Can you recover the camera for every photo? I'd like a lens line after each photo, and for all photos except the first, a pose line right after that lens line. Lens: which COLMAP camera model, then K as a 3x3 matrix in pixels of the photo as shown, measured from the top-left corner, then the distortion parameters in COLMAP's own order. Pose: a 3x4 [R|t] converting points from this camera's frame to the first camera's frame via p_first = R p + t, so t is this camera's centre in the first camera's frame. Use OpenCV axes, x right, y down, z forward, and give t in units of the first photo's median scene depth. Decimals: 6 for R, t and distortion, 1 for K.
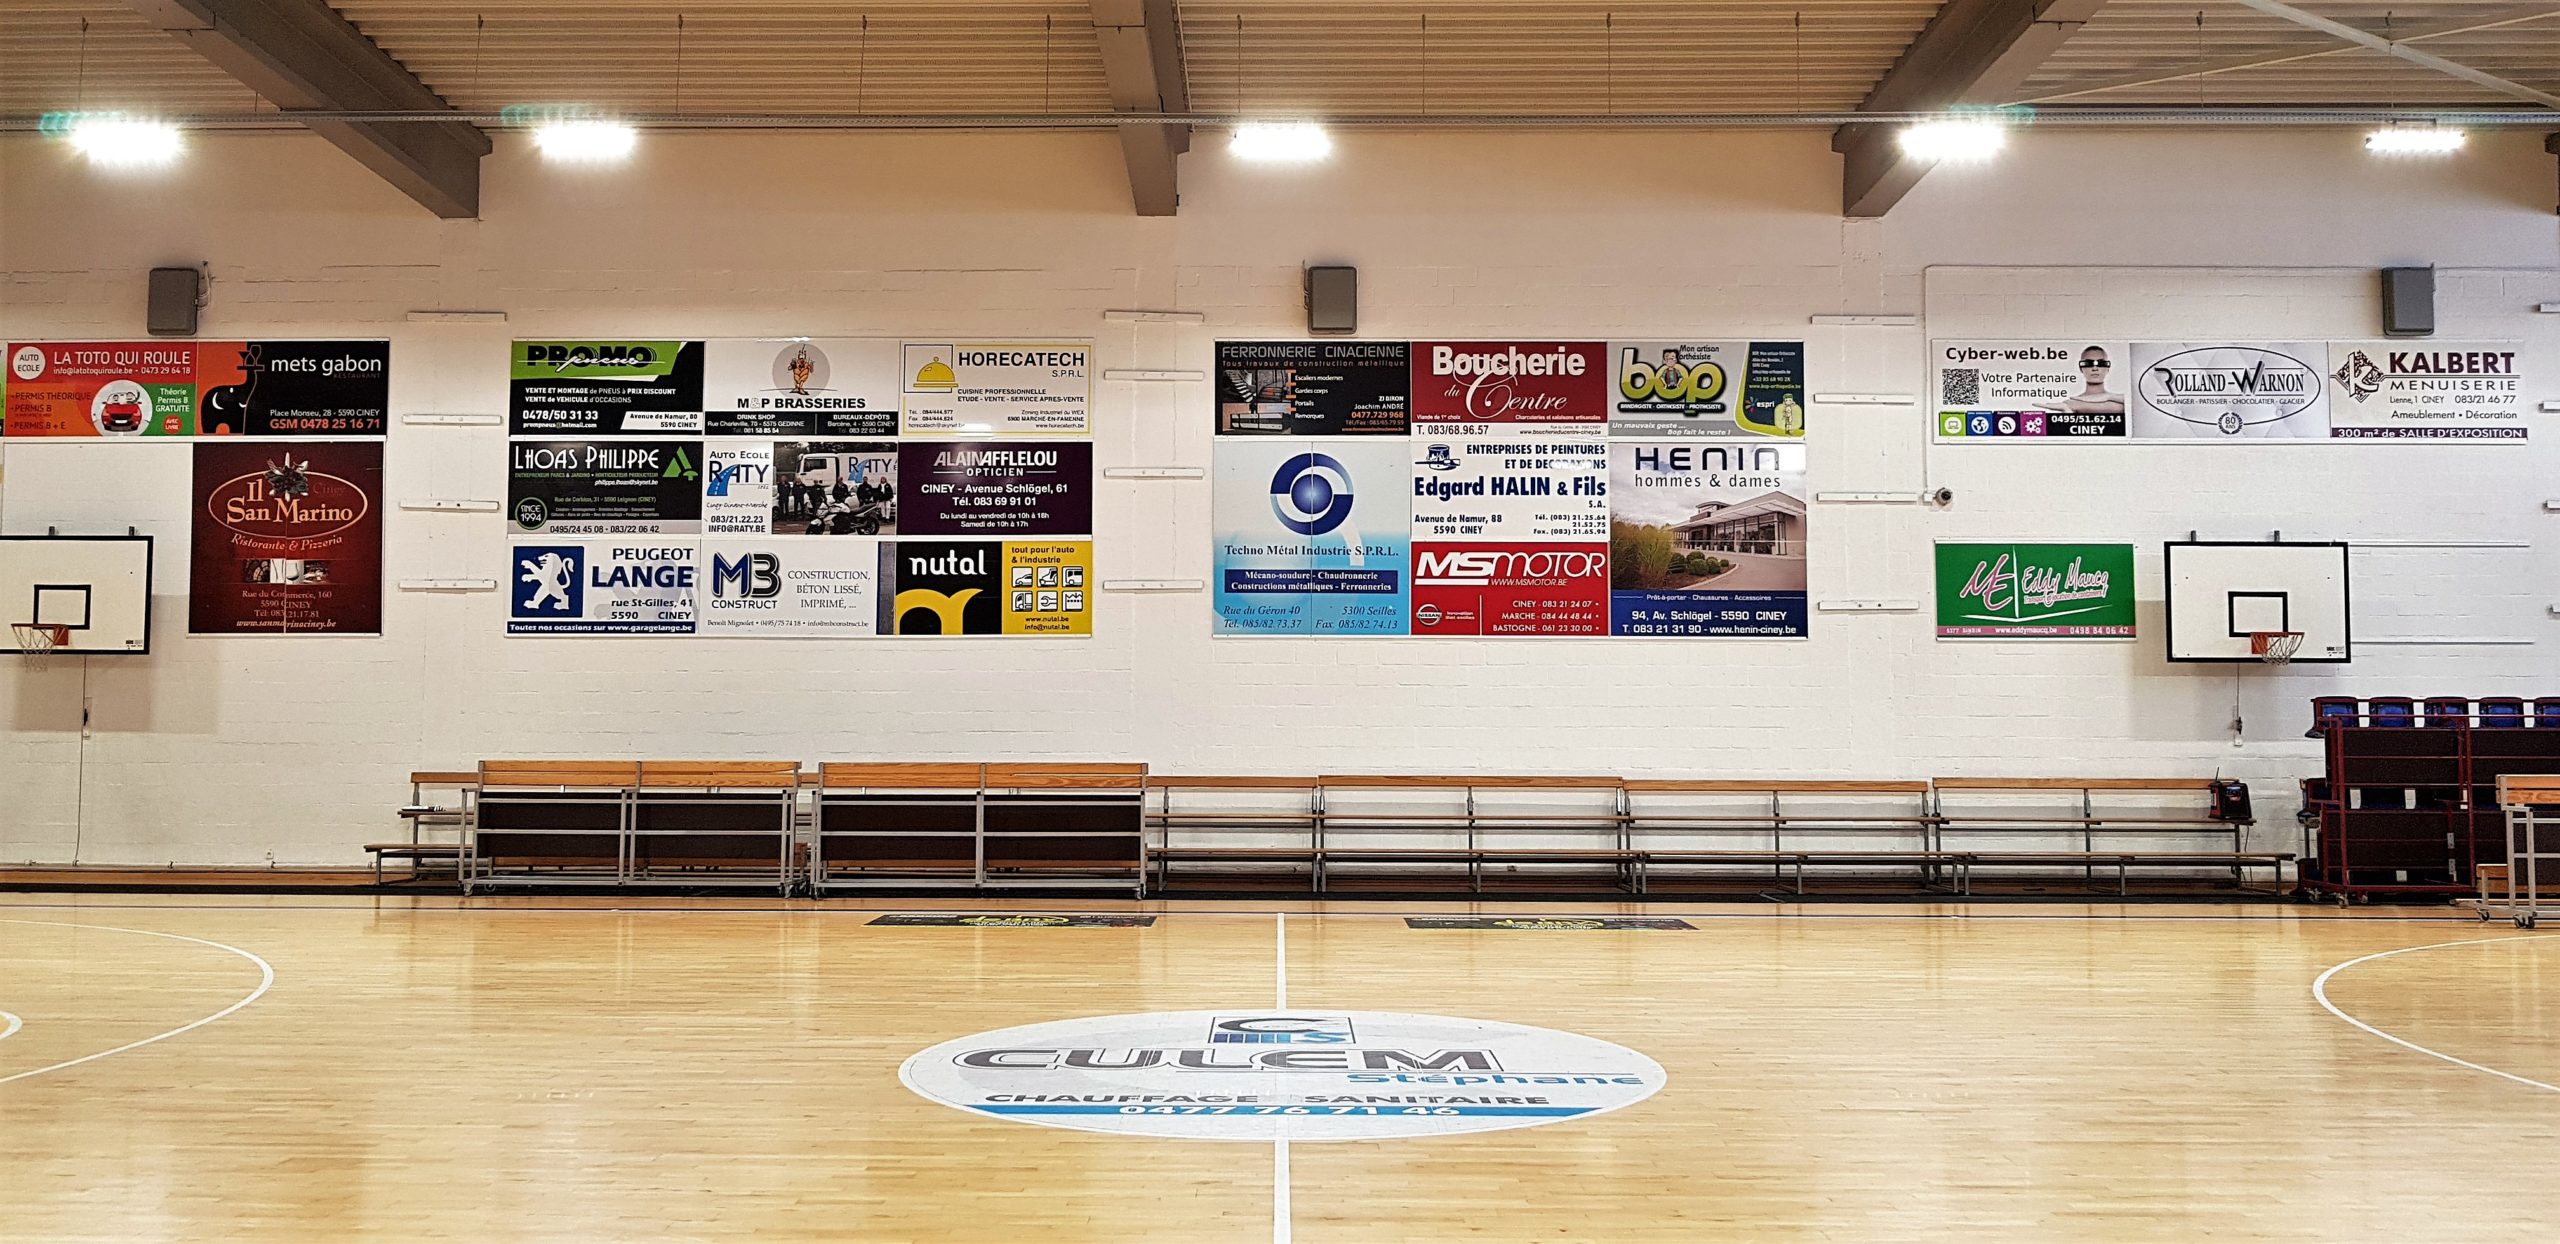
lens RADIAL K [[2033.1, 0, 1258.4], [0, 2033.1, 585.5], [0, 0, 1]] dist [-0.000283, -0.021825]
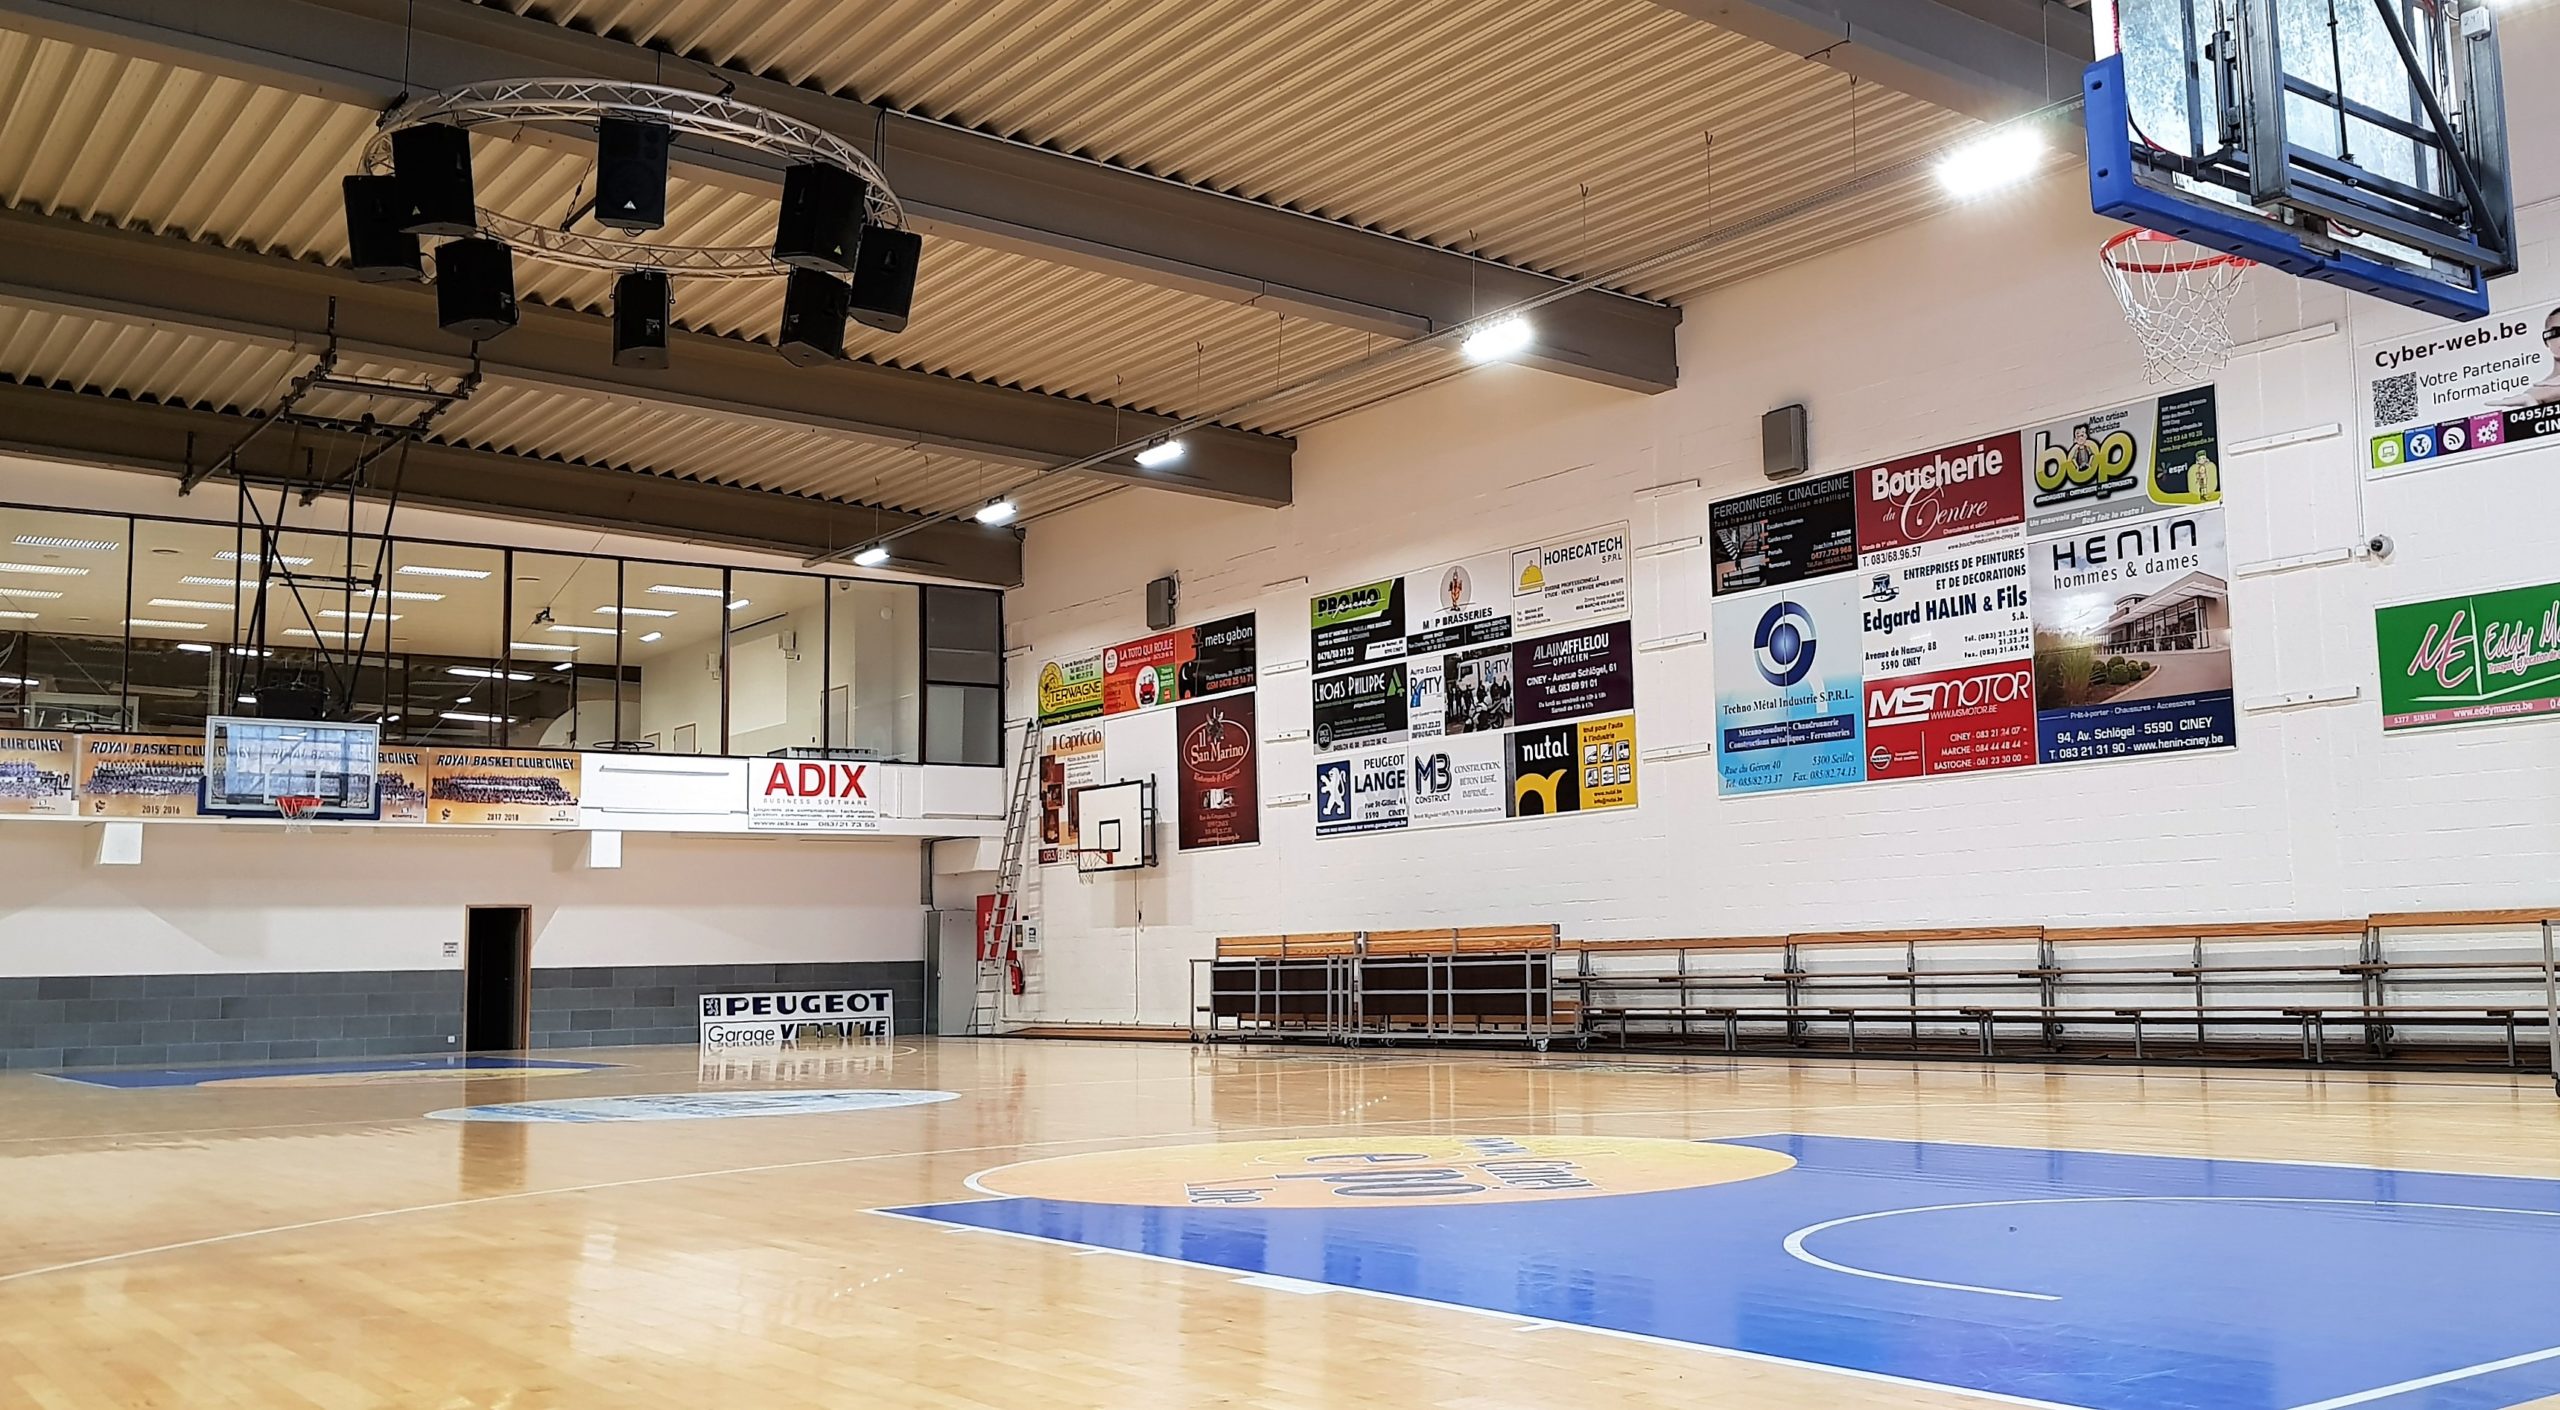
lens RADIAL K [[2389.1, 0, 1431.1], [0, 2389.1, 690.9], [0, 0, 1]] dist [-0.006594, 0.000000]
pose [[0.616253, -0.106318, -0.780339, 0.807292], [0.076047, 0.994249, -0.075407, 0.050370], [0.783868, -0.012873, 0.620794, 0.159578]]
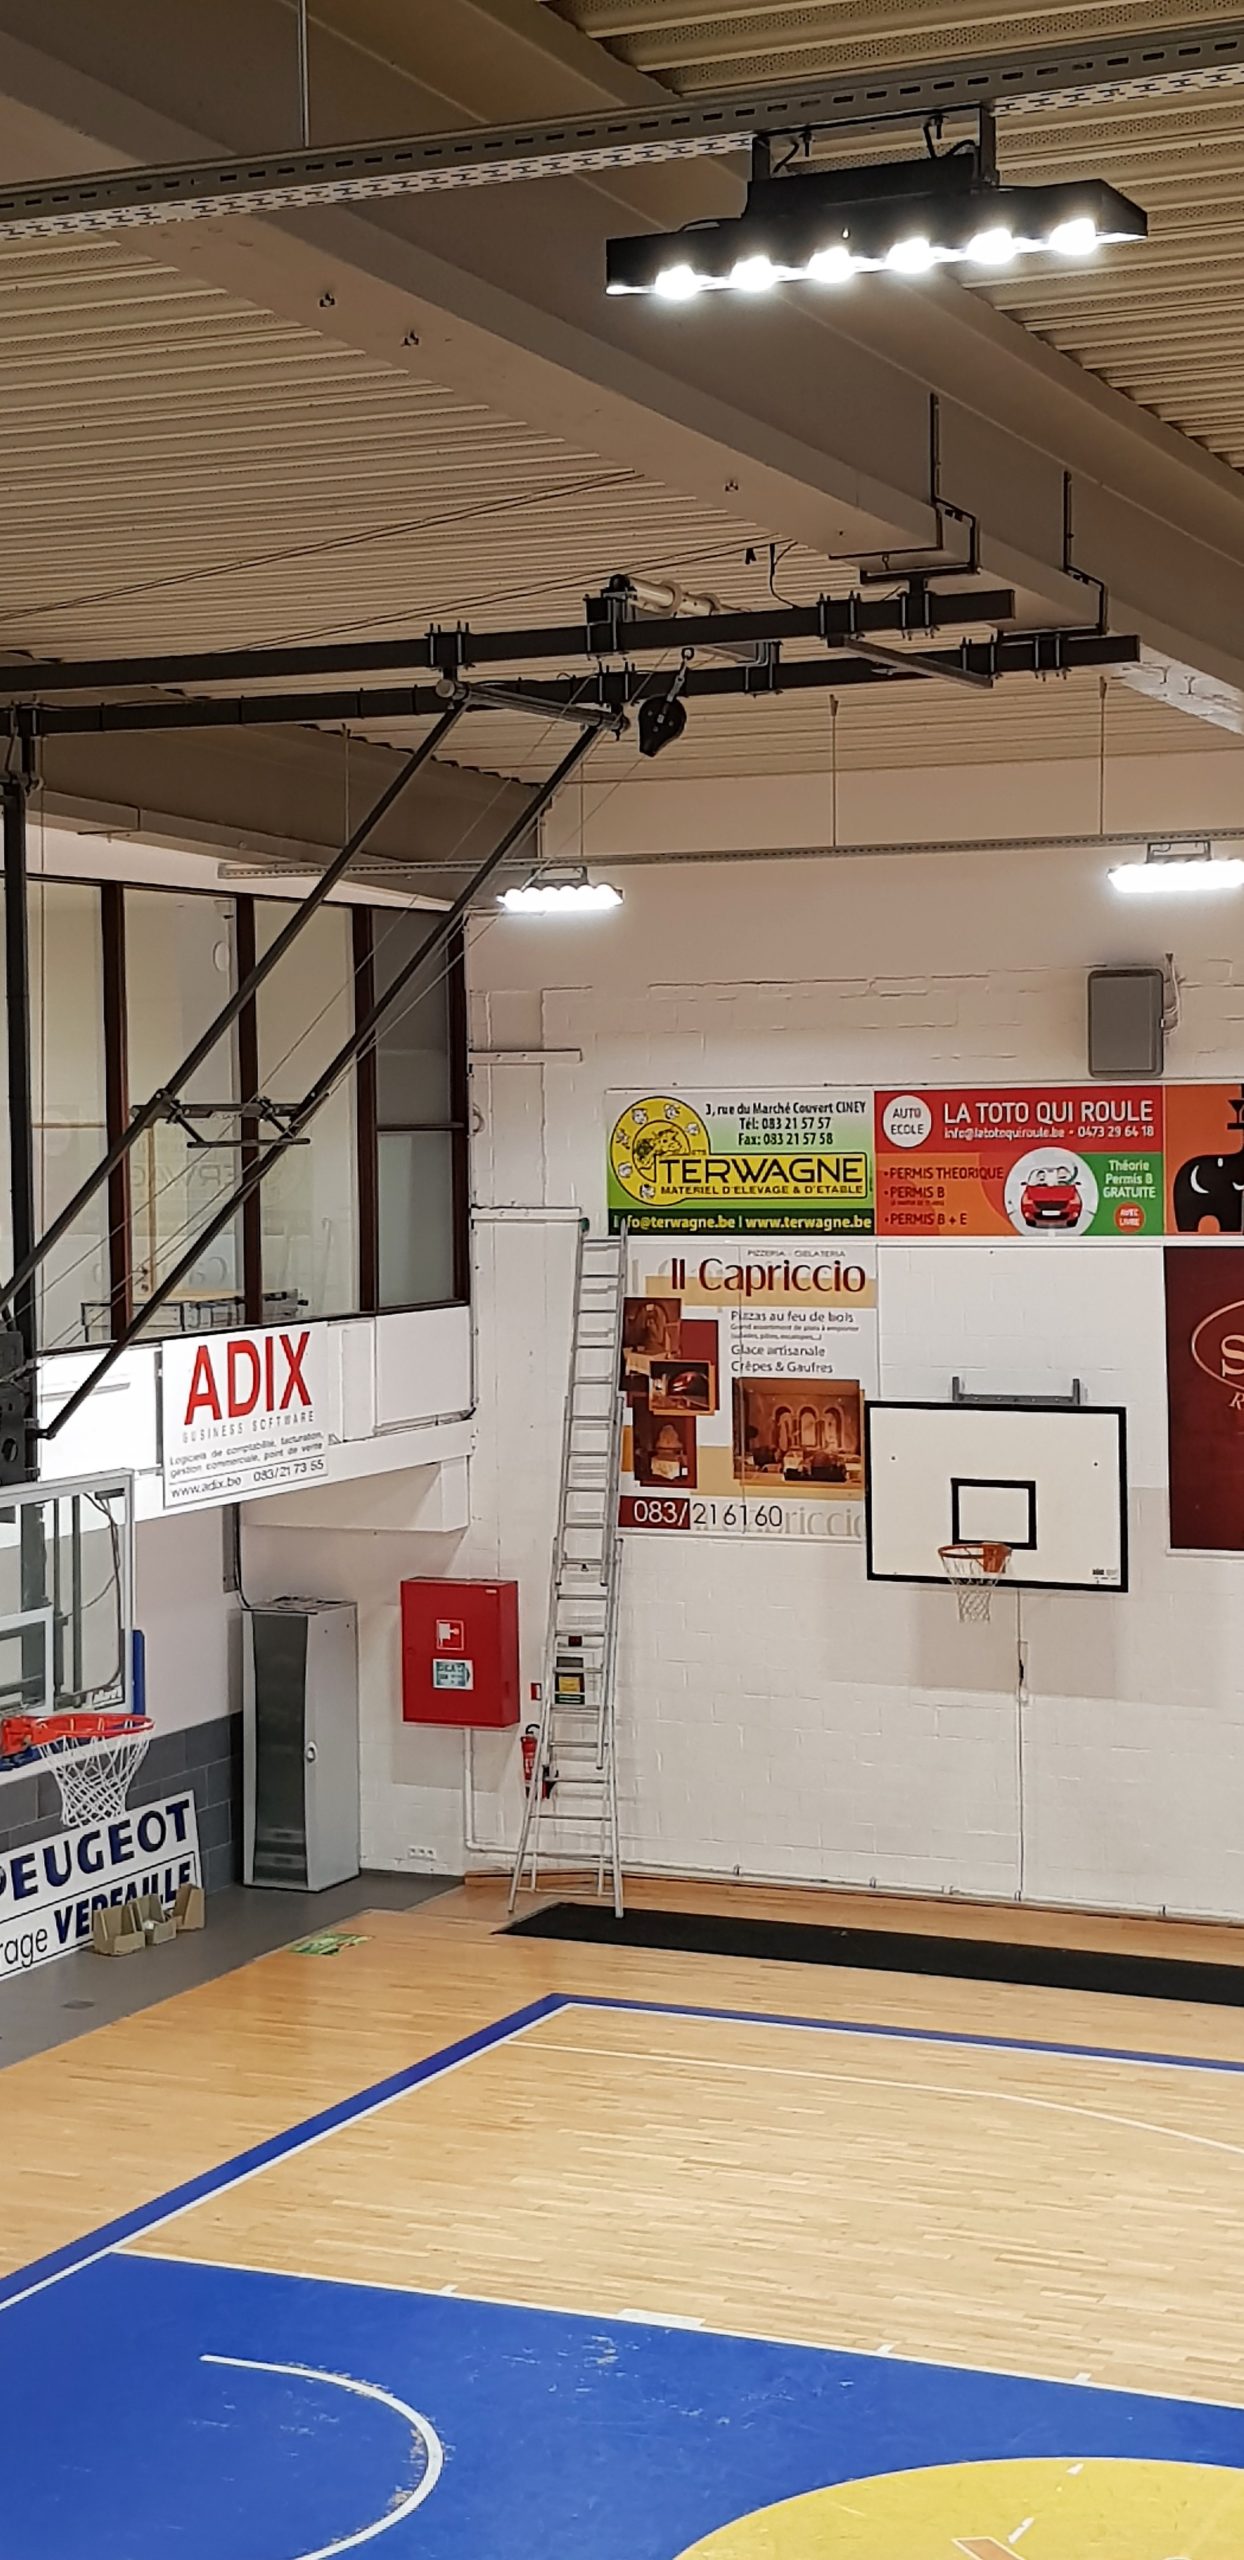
lens RADIAL K [[3724.5, 0, 657.6], [0, 3724.5, 1211.9], [0, 0, 1]] dist [0.080015, 0.000000]
pose [[0.915761, -0.002111, -0.401718, -0.204826], [0.041779, 0.995064, 0.090011, -0.193195], [0.399545, -0.099212, 0.911329, -0.117520]]
